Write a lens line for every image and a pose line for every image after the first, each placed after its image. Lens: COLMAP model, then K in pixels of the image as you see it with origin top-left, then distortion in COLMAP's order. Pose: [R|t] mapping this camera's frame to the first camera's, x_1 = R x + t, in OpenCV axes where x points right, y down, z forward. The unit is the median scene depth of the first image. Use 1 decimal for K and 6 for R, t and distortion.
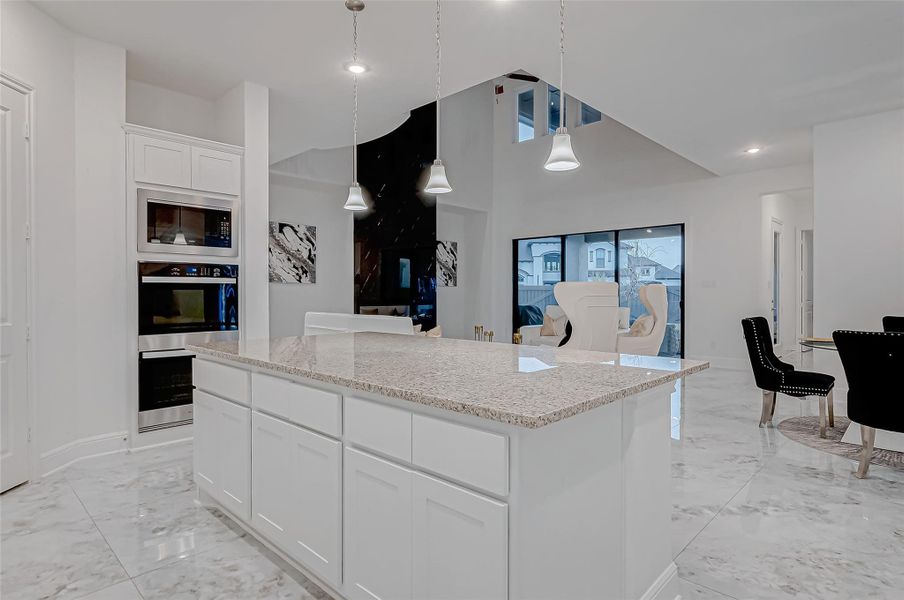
lens RADIAL K [[488.7, 0, 452.0], [0, 488.7, 300.0], [0, 0, 1]] dist [-0.000412, -0.000047]
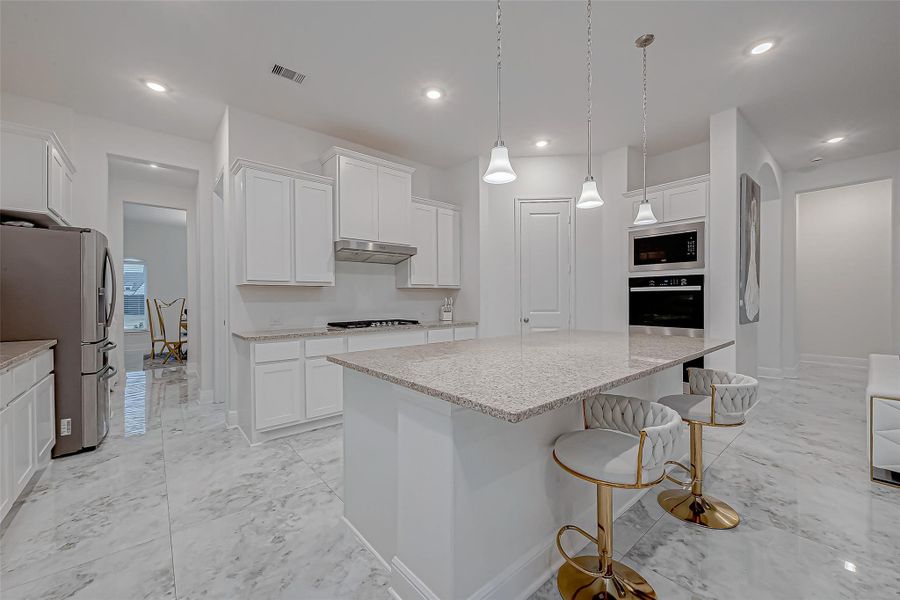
lens RADIAL K [[354.0, 0, 450.0], [0, 354.0, 300.0], [0, 0, 1]] dist [-0.000427, -0.000261]
pose [[-0.100062, 0.006598, -0.994959, 0.529116], [-0.009444, 0.999927, 0.007580, -0.010909], [0.994936, 0.010155, -0.099992, 0.510833]]
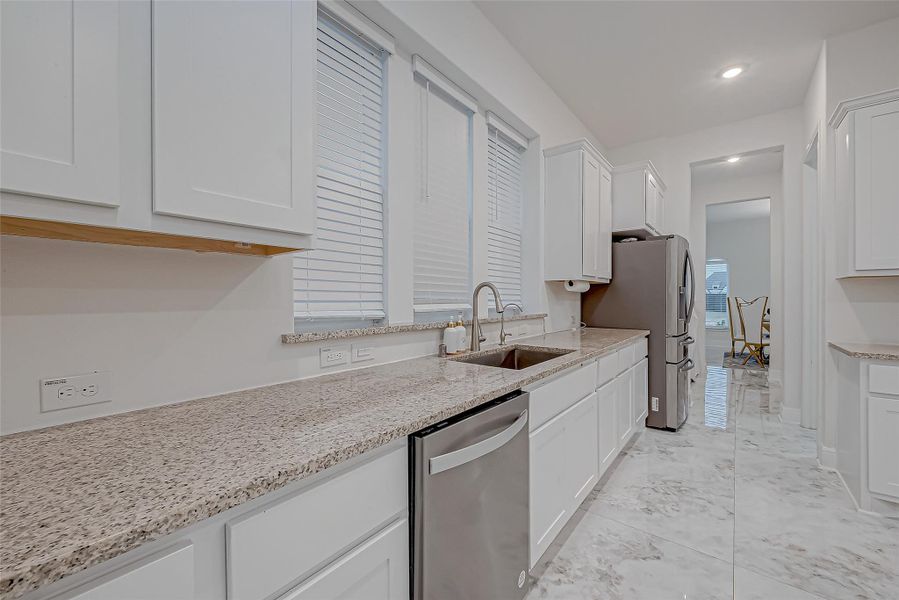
lens RADIAL K [[358.1, 0, 449.5], [0, 358.1, 300.0], [0, 0, 1]] dist [0.000390, -0.000020]
pose [[-0.995408, 0.003996, -0.095644, 0.474047], [0.002223, 0.999824, 0.018635, -0.010321], [0.095702, 0.018337, -0.995241, 0.478601]]
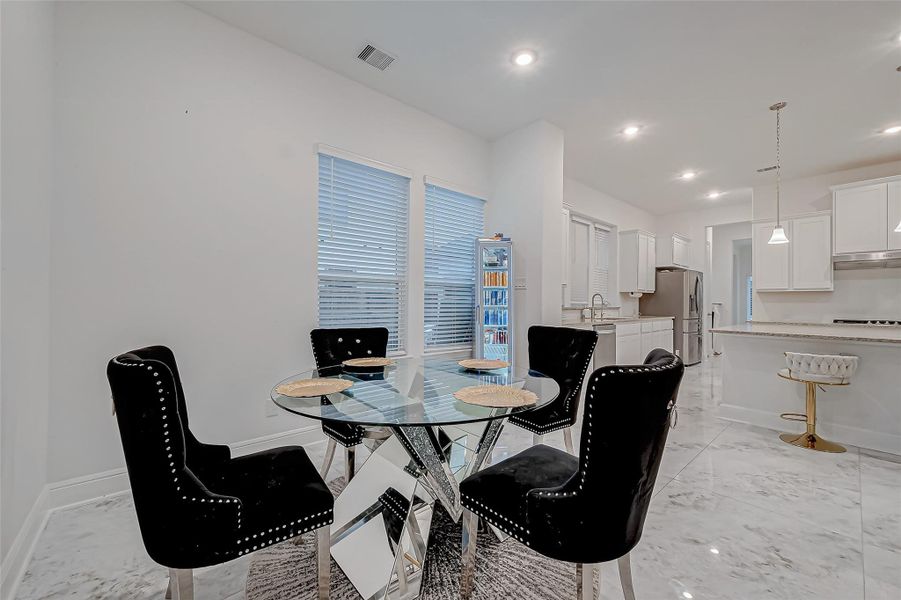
lens RADIAL K [[354.4, 0, 450.5], [0, 354.4, 300.0], [0, 0, 1]] dist [-0.000427, -0.000261]
pose [[-0.996776, -0.006774, 0.079951, 0.857364], [-0.006035, 0.999937, 0.009485, -0.009734], [-0.080010, 0.008972, -0.996754, 1.462884]]
